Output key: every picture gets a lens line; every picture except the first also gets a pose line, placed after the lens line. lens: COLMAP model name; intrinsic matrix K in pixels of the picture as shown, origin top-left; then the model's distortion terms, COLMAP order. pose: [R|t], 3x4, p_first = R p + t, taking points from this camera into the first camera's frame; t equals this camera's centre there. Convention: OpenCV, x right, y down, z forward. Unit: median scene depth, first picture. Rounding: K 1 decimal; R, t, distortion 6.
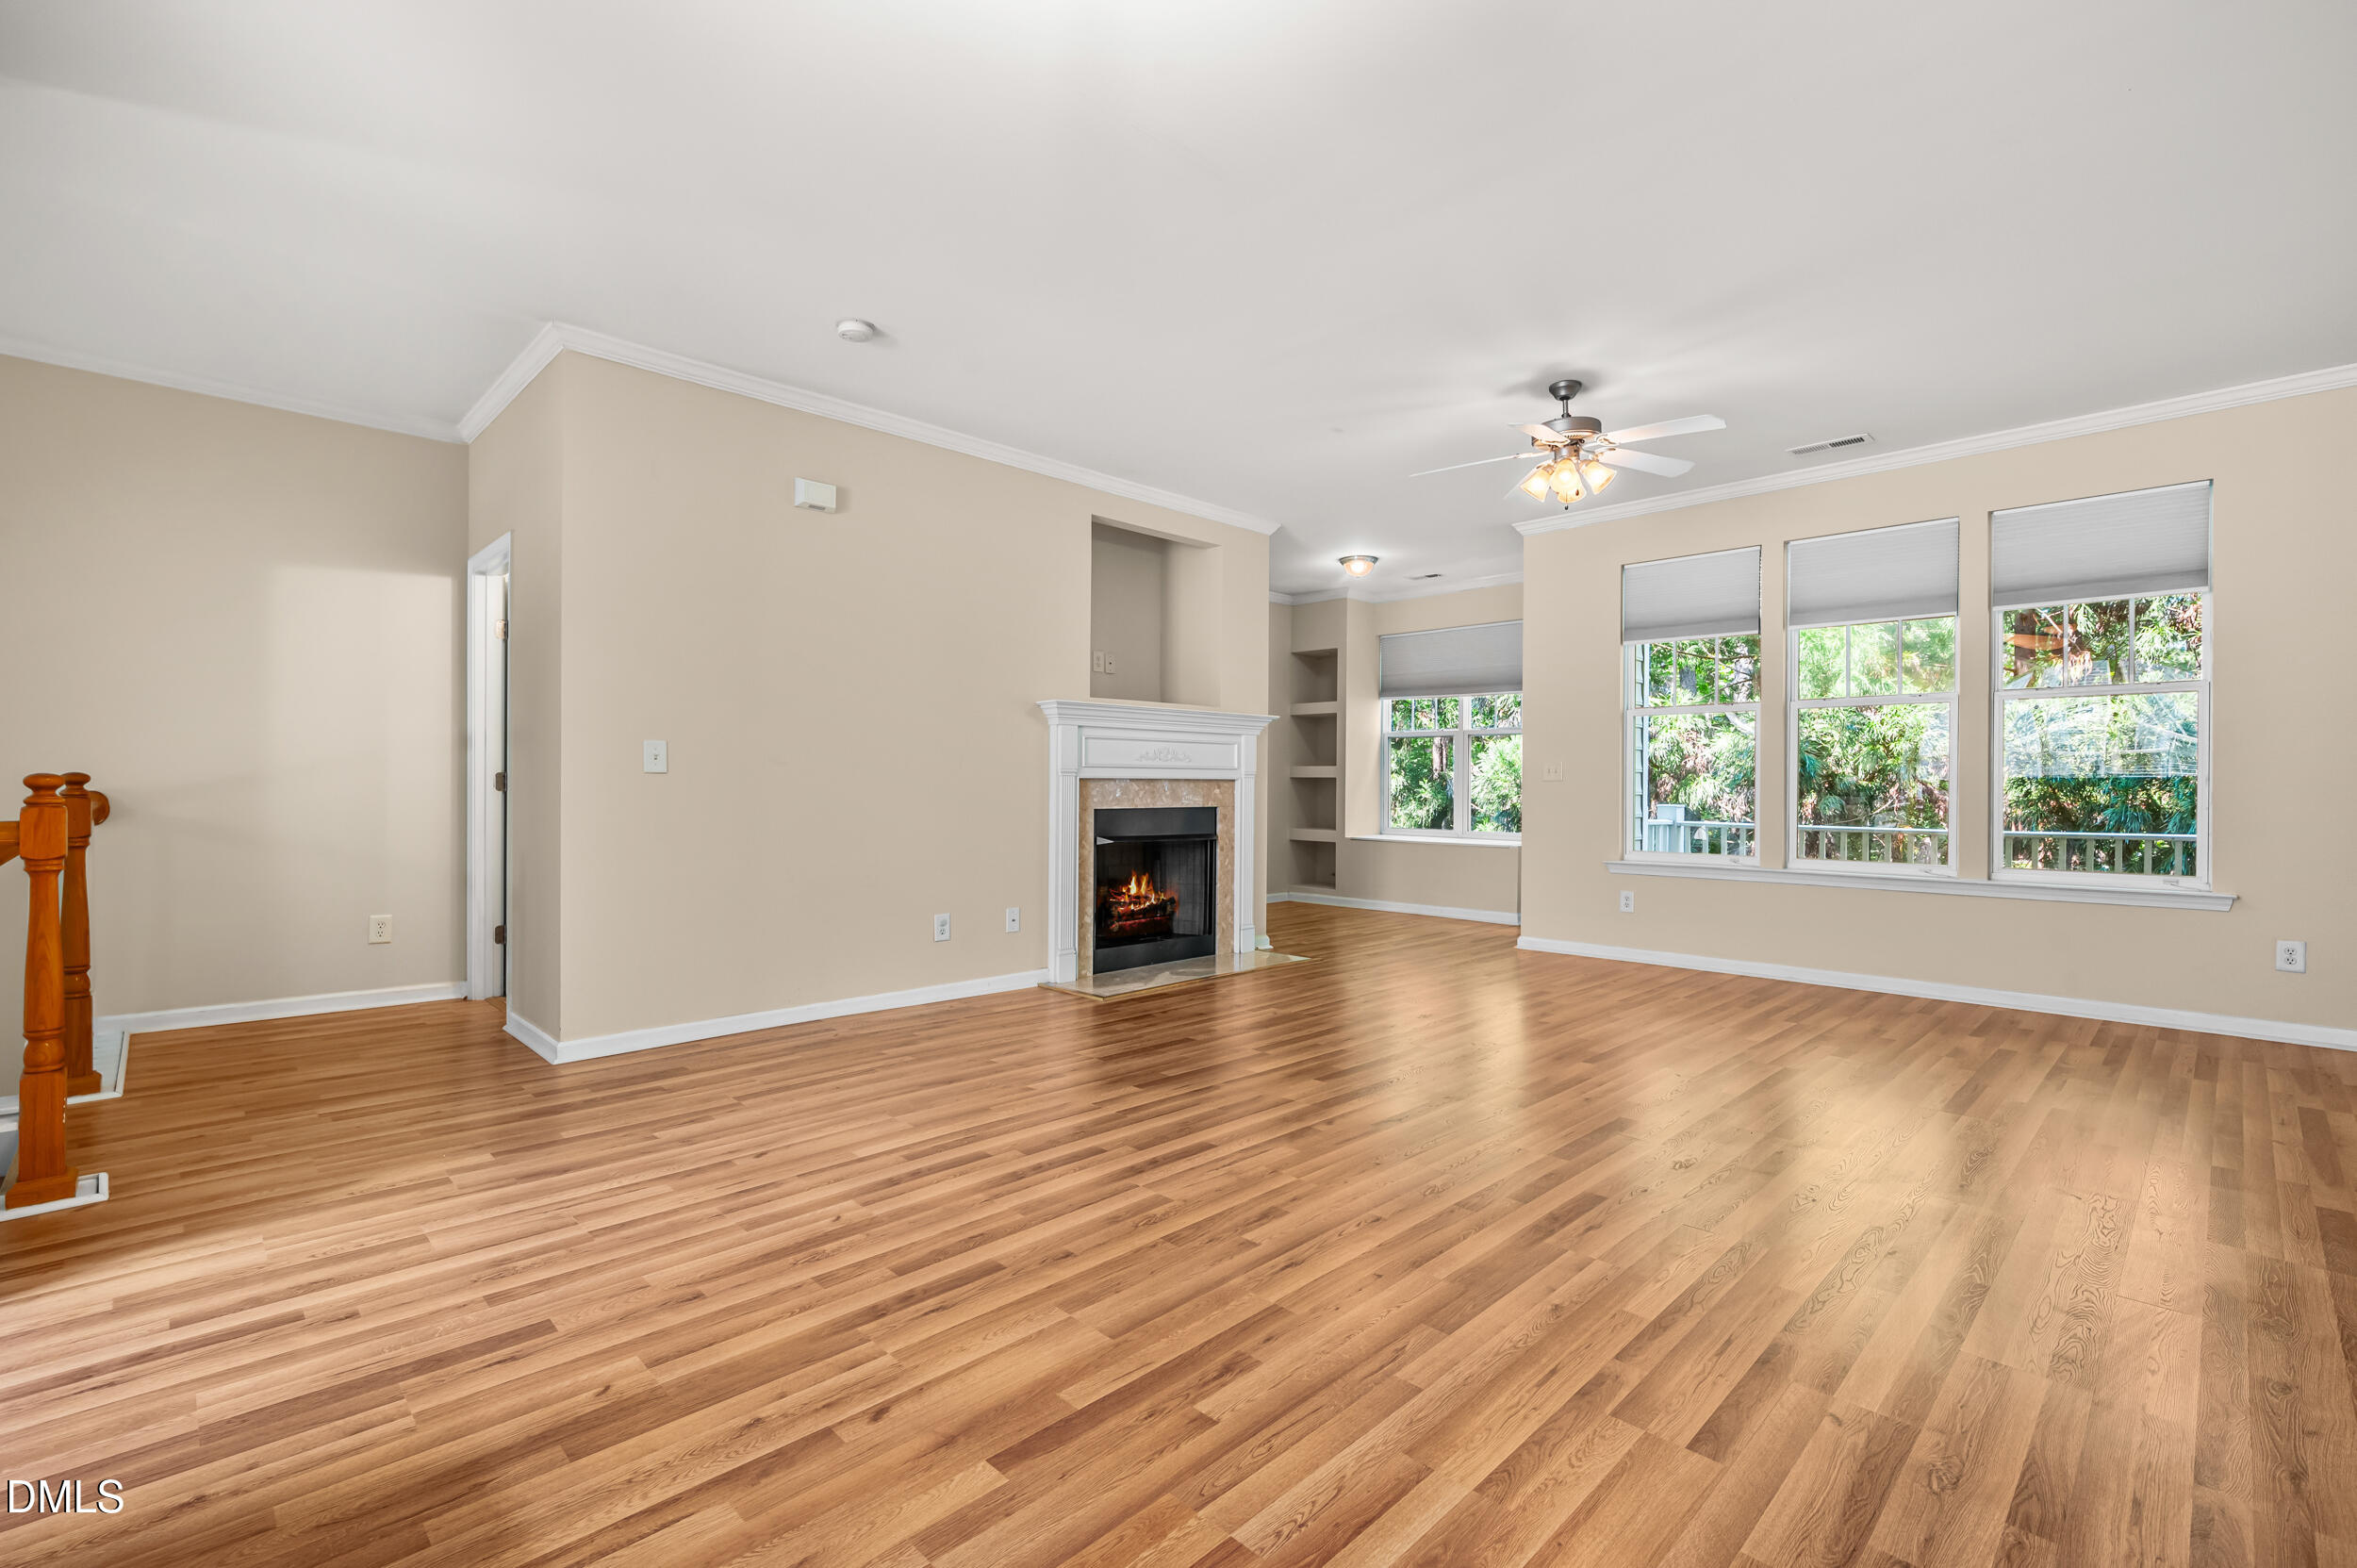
lens RADIAL K [[1056.3, 0, 1191.1], [0, 1056.3, 791.1], [0, 0, 1]] dist [0.000162, -0.000272]
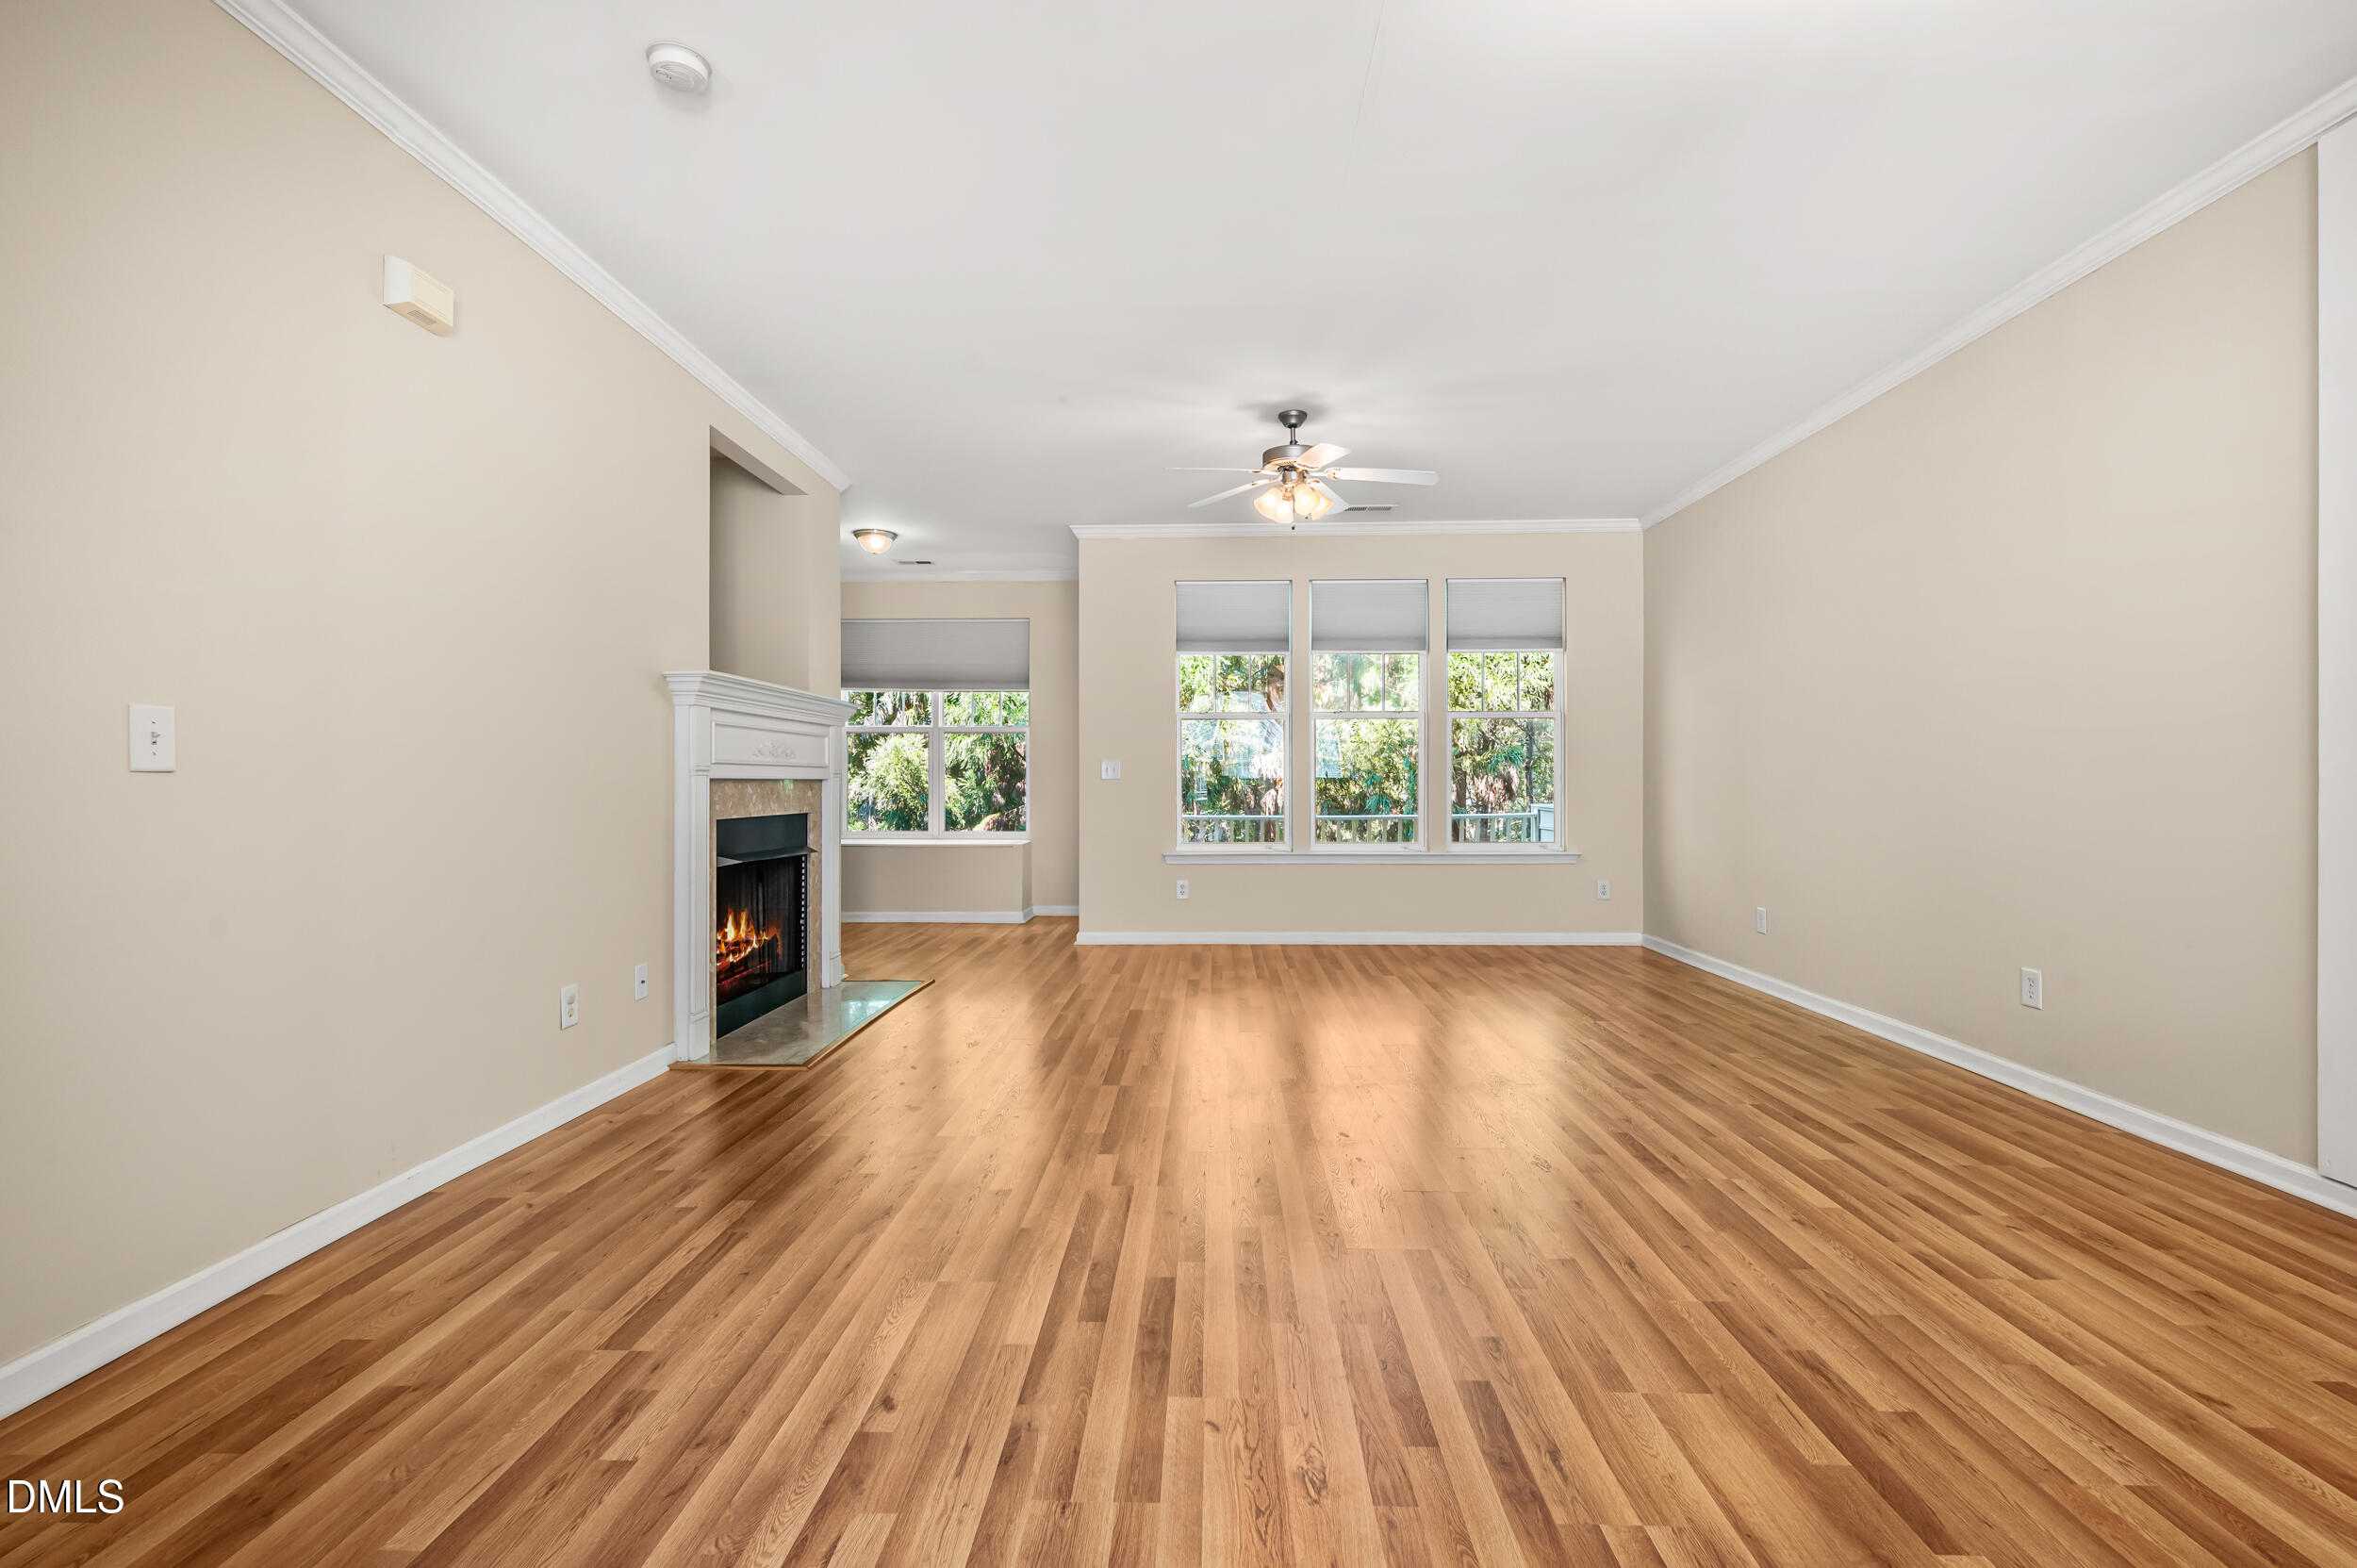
lens RADIAL K [[1047.0, 0, 1193.3], [0, 1047.0, 785.8], [0, 0, 1]] dist [-0.000665, 0.000253]
pose [[0.721662, -0.007714, 0.692202, -0.767204], [0.009555, 0.999954, 0.001182, -0.009443], [-0.692179, 0.005761, 0.721703, 0.491228]]
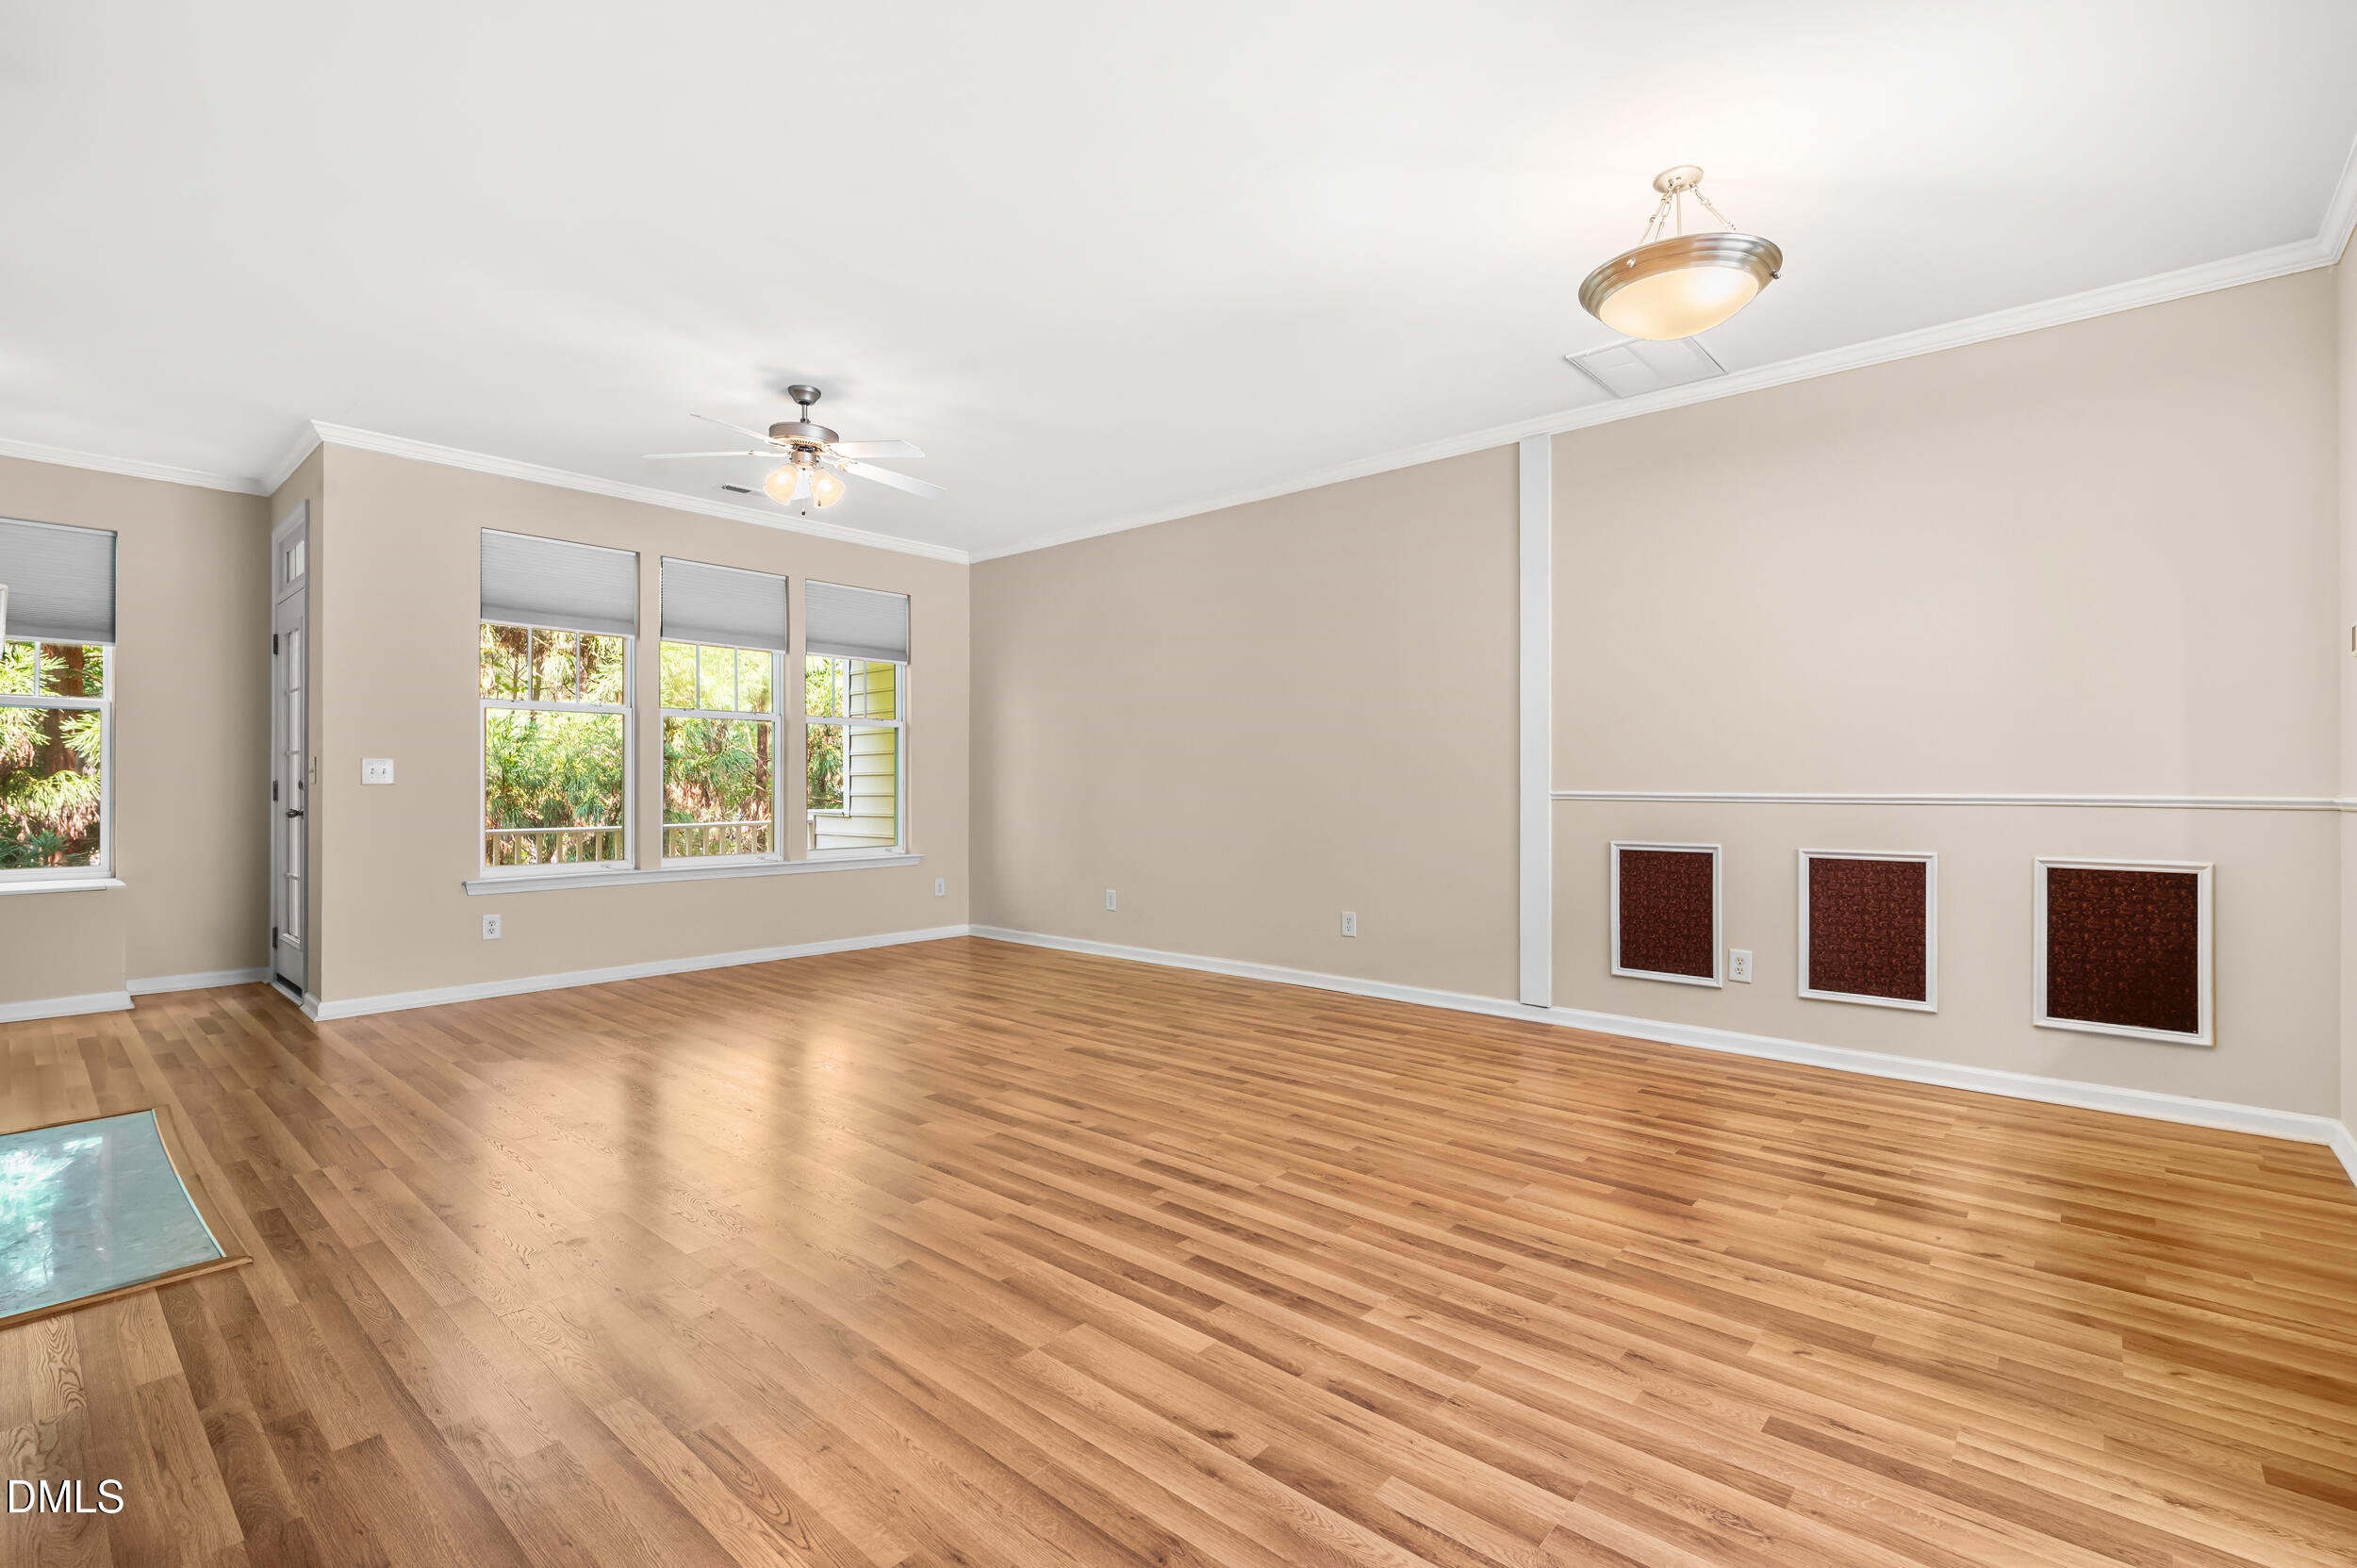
lens RADIAL K [[1047.0, 0, 1193.3], [0, 1047.0, 785.8], [0, 0, 1]] dist [-0.000665, 0.000253]
pose [[-0.072863, -0.003759, 0.997335, -1.088786], [0.006202, 0.999972, 0.004222, -0.020135], [-0.997323, 0.006493, -0.072838, 1.167075]]
